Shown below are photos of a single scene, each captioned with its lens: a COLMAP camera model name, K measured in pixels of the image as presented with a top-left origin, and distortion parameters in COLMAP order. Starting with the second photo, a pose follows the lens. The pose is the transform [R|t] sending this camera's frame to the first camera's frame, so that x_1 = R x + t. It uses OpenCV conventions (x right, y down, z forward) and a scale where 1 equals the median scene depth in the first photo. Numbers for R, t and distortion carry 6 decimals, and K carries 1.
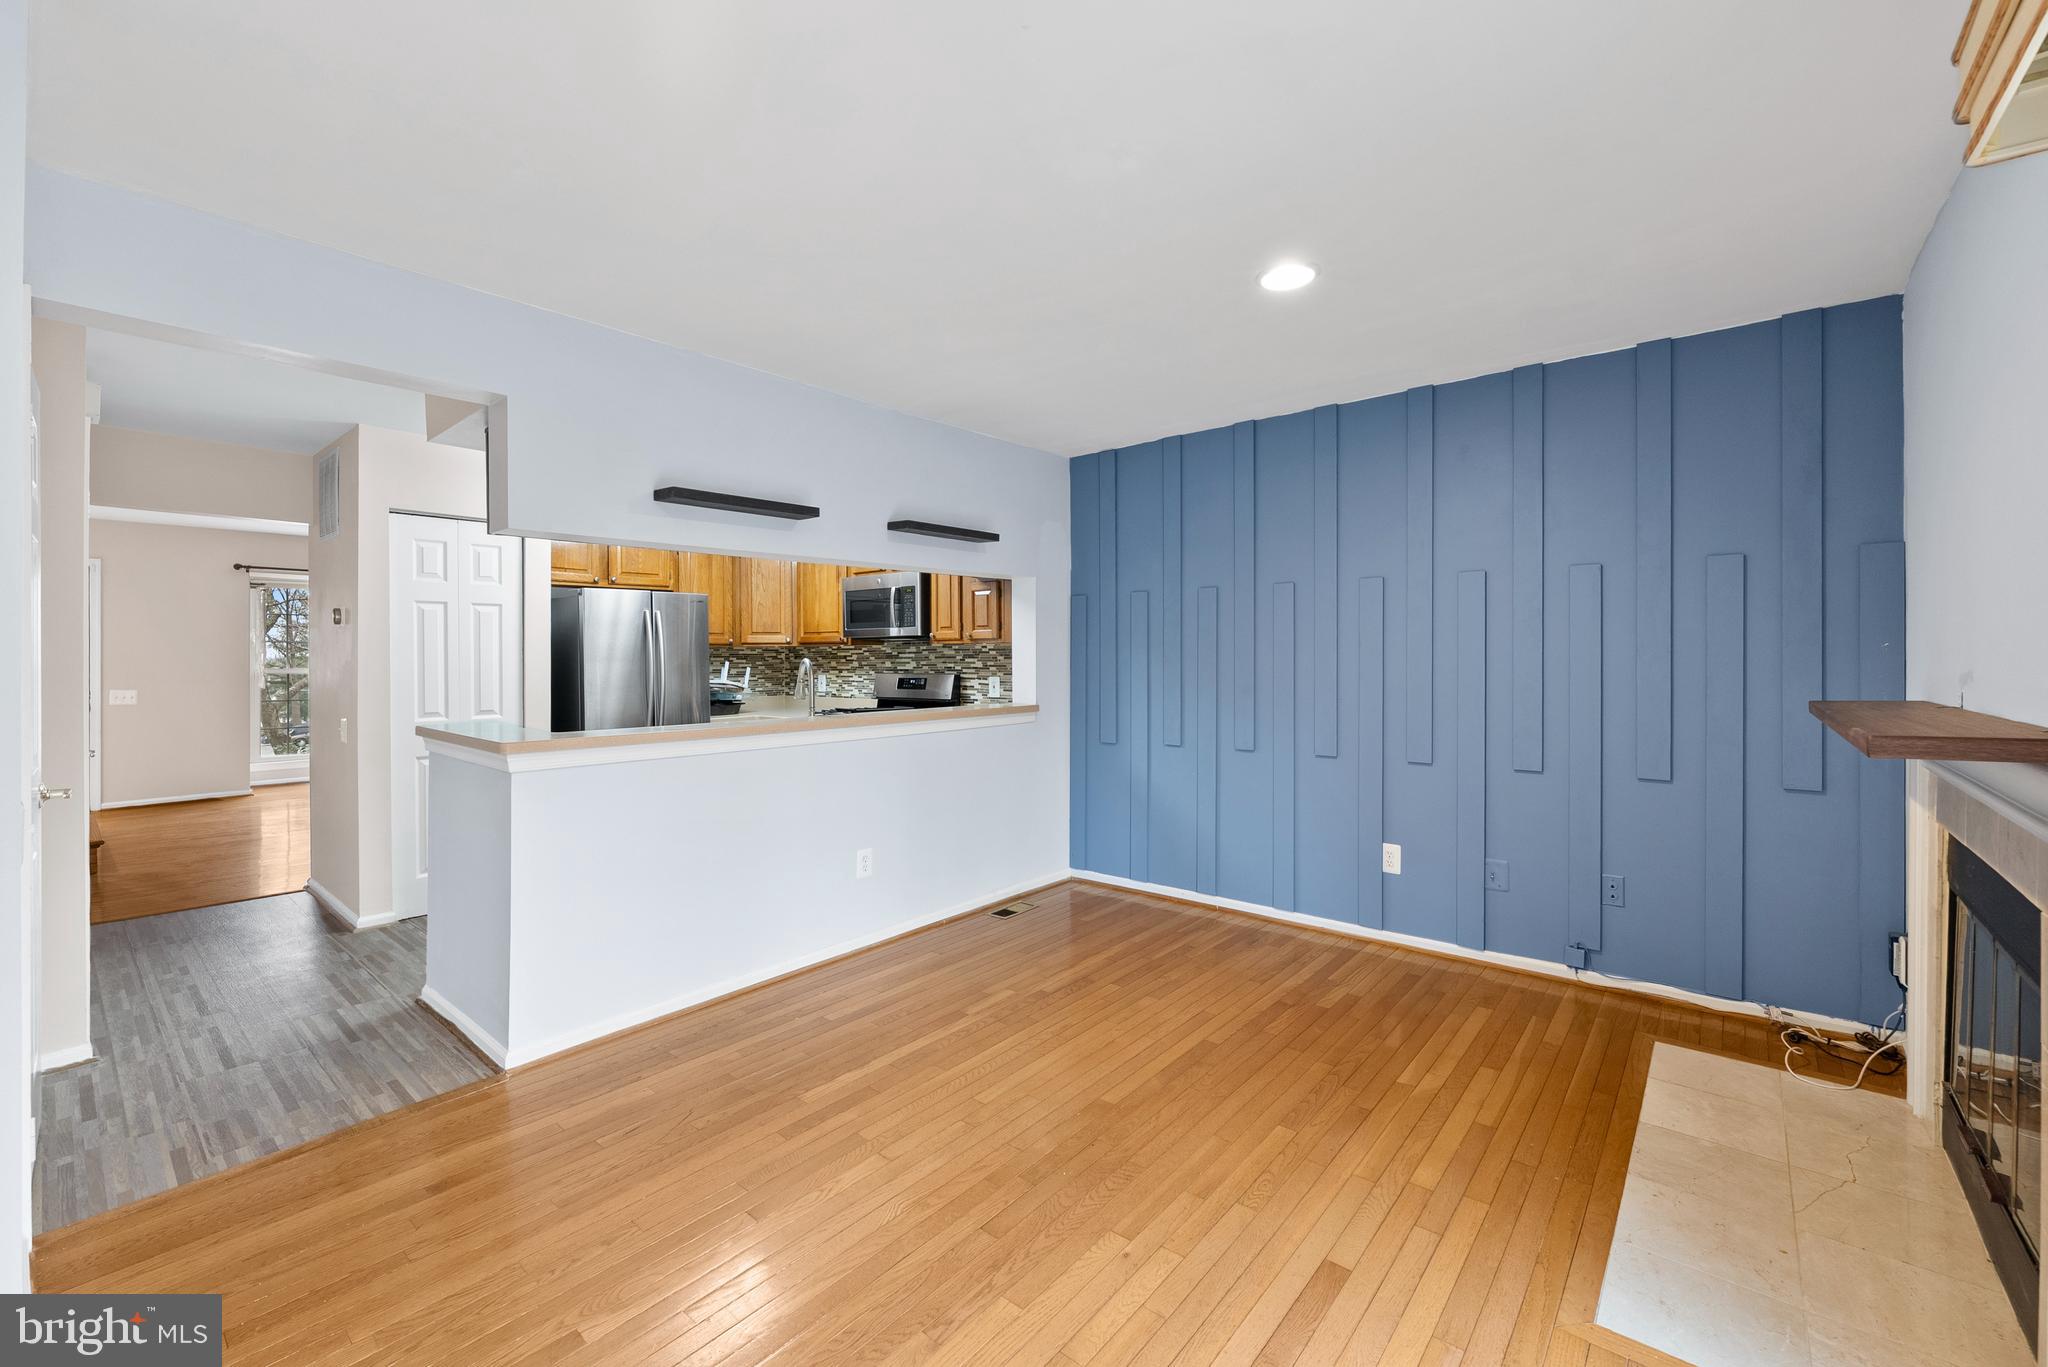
lens RADIAL K [[834.3, 0, 1022.4], [0, 834.3, 667.8], [0, 0, 1]] dist [0.002404, -0.000509]
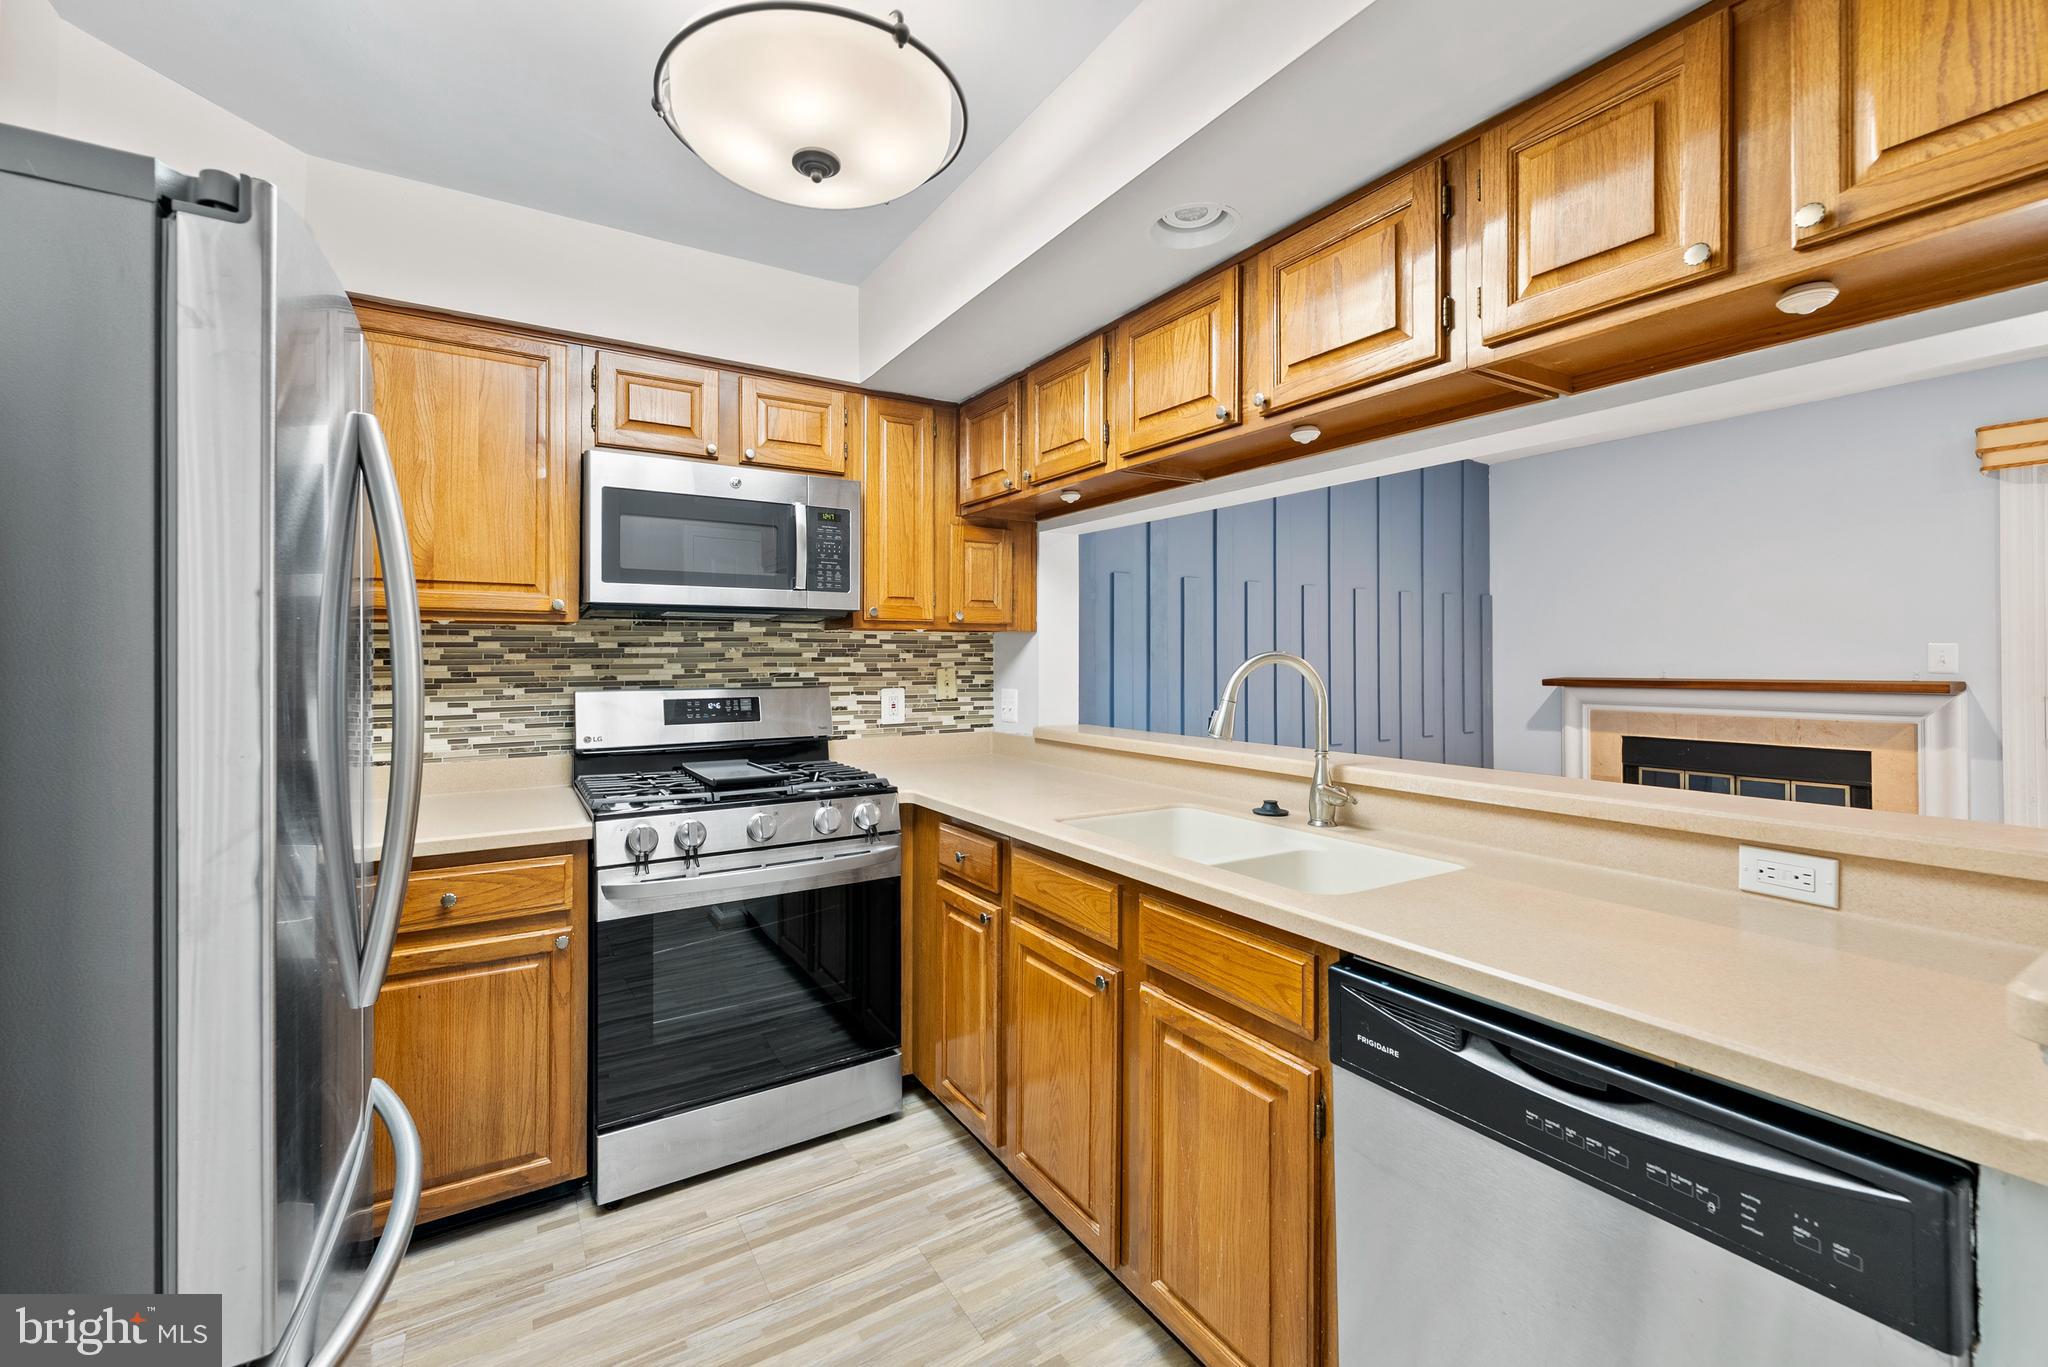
lens RADIAL K [[834.3, 0, 1015.3], [0, 834.3, 654.9], [0, 0, 1]] dist [0.002404, -0.000509]
pose [[0.312027, 0.005371, 0.950058, -0.551261], [0.011700, 0.999886, -0.009495, -0.006020], [-0.950001, 0.014078, 0.311929, 0.727308]]
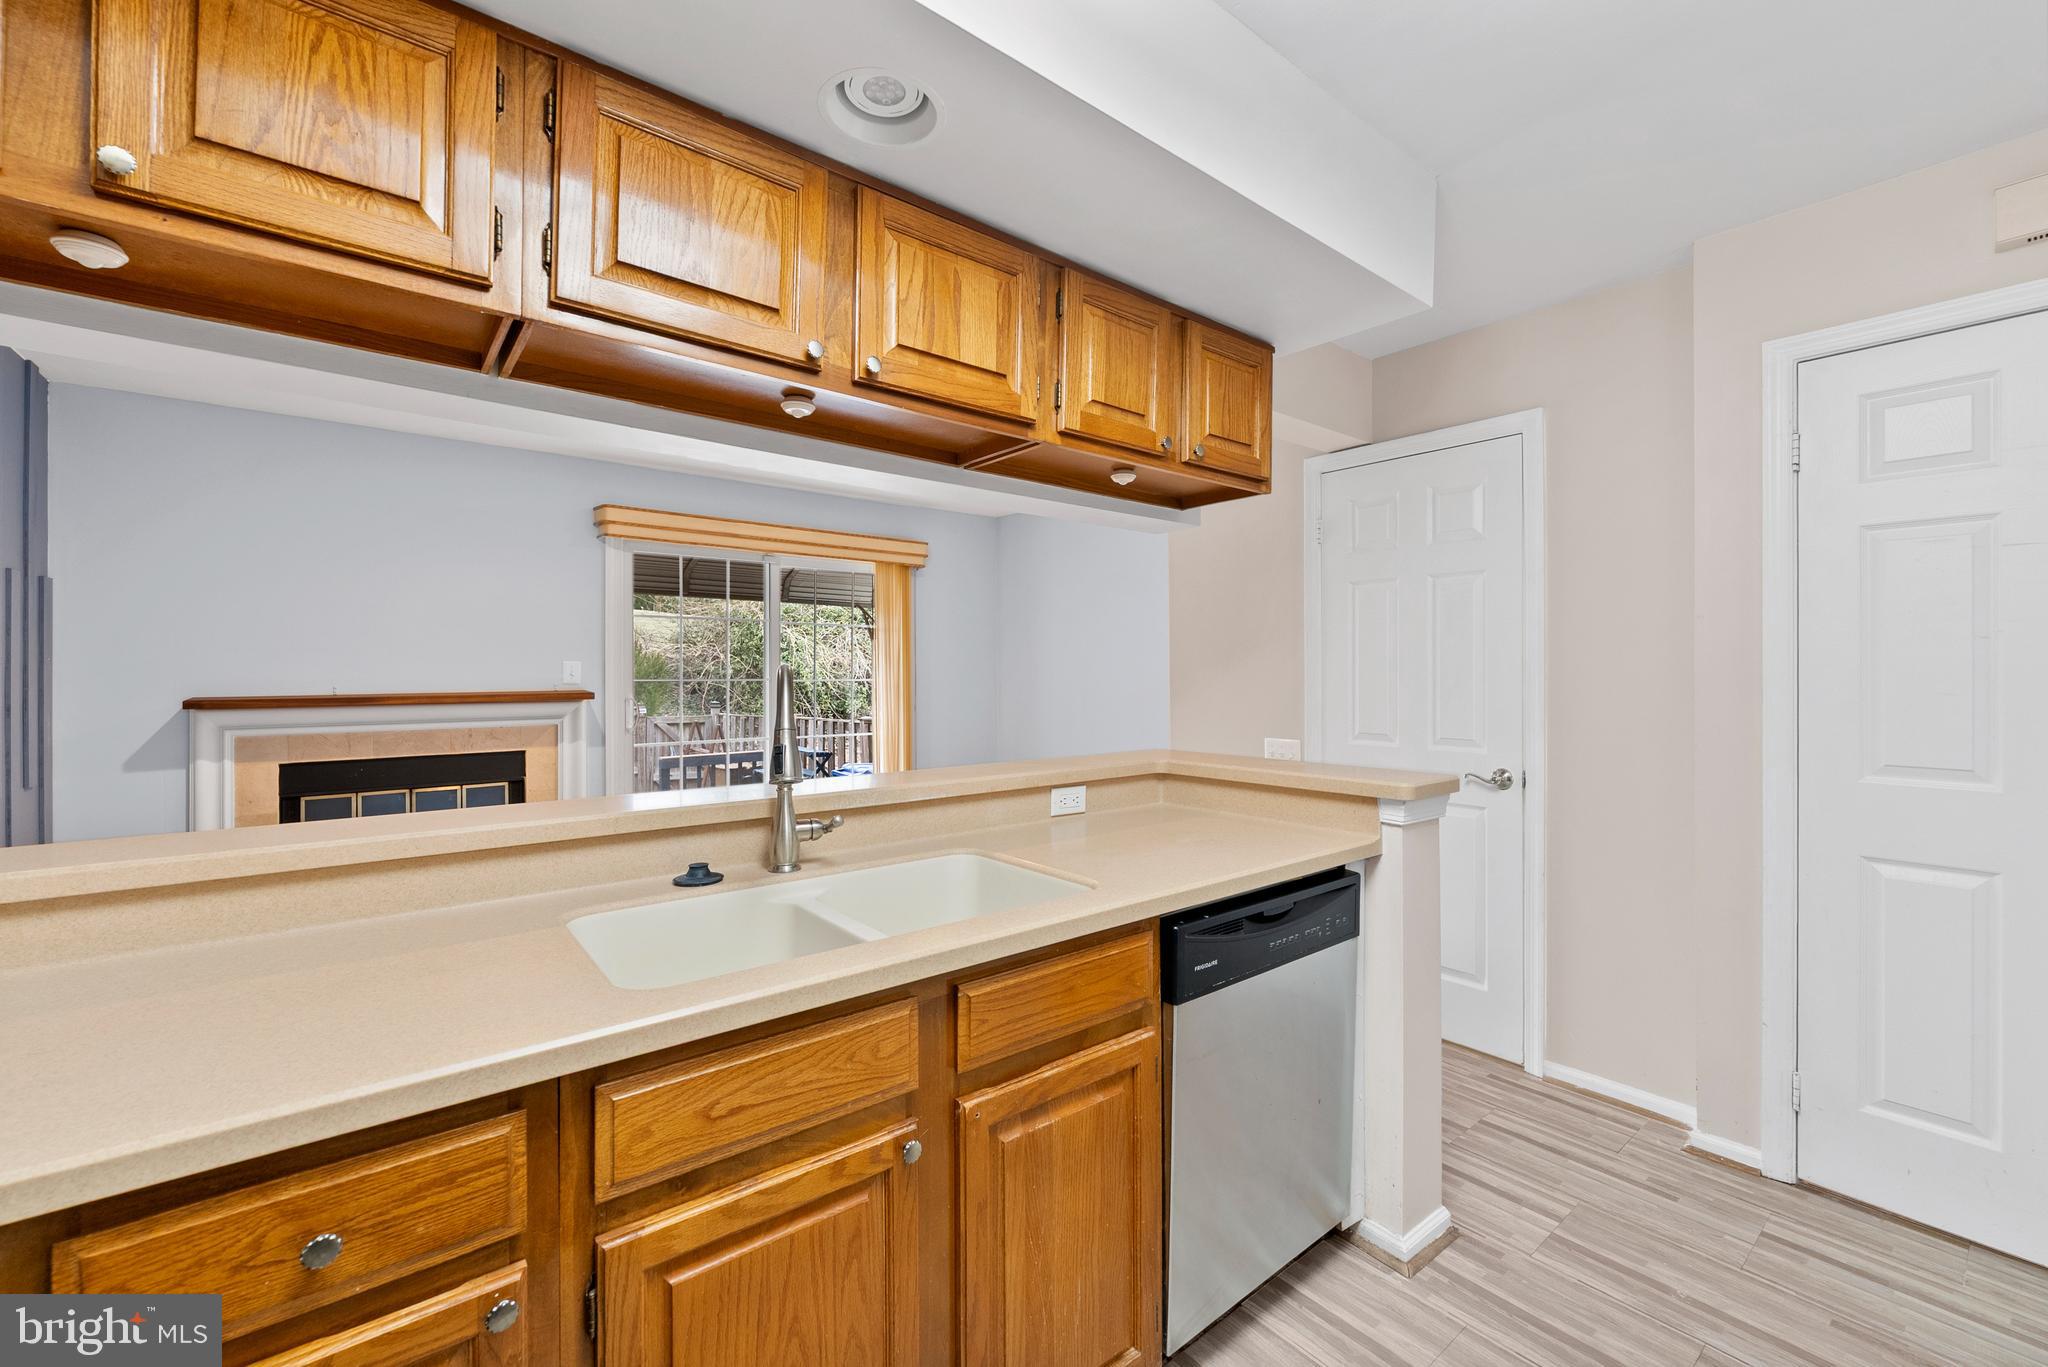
lens RADIAL K [[834.3, 0, 1024.0], [0, 834.3, 674.7], [0, 0, 1]] dist [0.002404, -0.000509]
pose [[-0.979733, 0.000862, 0.200305, -0.320993], [0.003785, 0.999892, 0.014213, -0.009942], [-0.200271, 0.014684, -0.979630, 0.989000]]
